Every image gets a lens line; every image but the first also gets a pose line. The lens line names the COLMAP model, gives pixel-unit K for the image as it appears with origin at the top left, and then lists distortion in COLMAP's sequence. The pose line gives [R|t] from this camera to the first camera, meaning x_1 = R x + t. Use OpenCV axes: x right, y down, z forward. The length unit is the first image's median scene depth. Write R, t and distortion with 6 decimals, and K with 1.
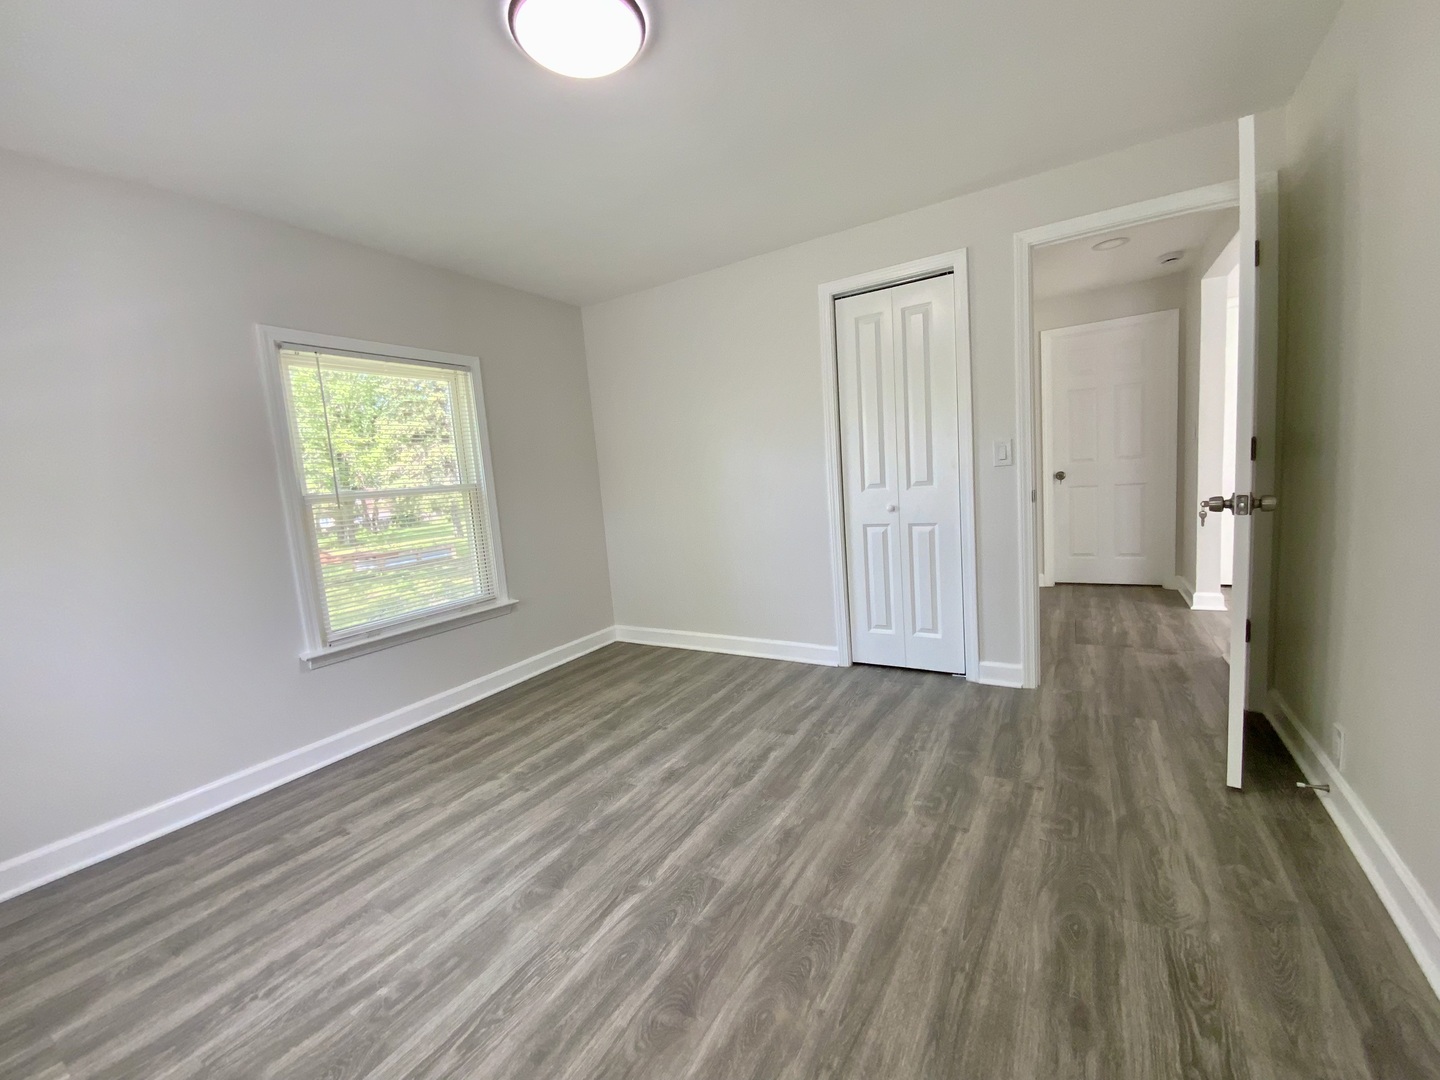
lens RADIAL K [[594.2, 0, 720.1], [0, 594.2, 537.9], [0, 0, 1]] dist [-0.012896, -0.002086]
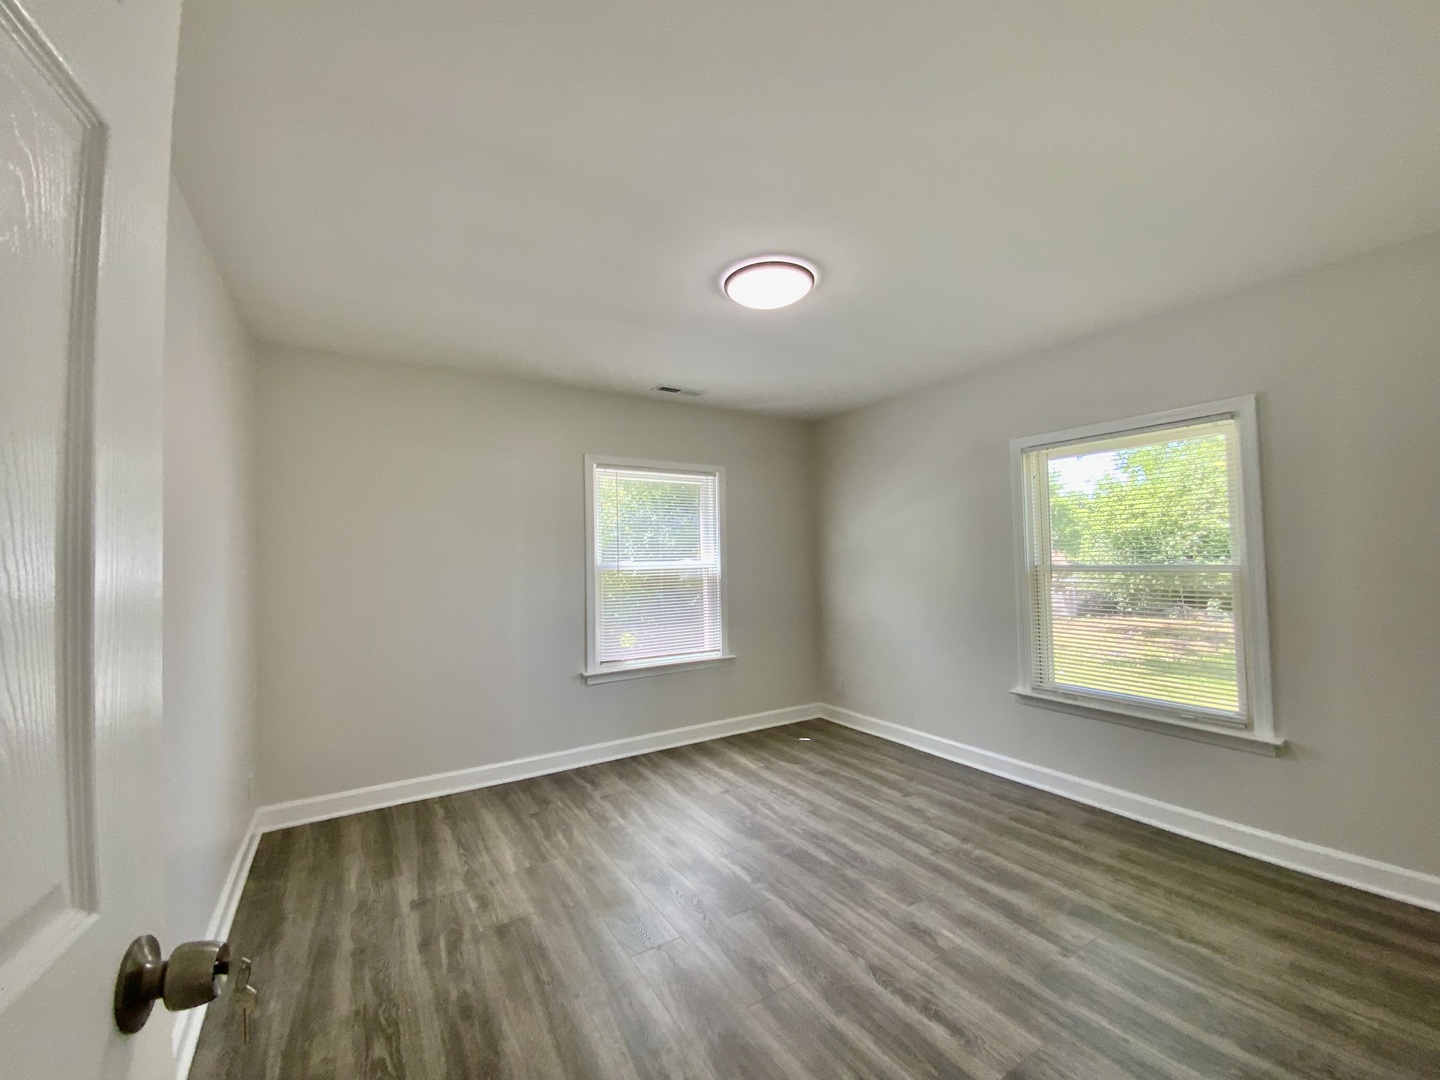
lens RADIAL K [[594.2, 0, 715.4], [0, 594.2, 530.9], [0, 0, 1]] dist [-0.012896, -0.002086]
pose [[-0.469964, 0.047449, -0.881409, 0.831258], [-0.038626, 0.996492, 0.074239, -0.248237], [0.881840, 0.068935, -0.466483, 1.149555]]
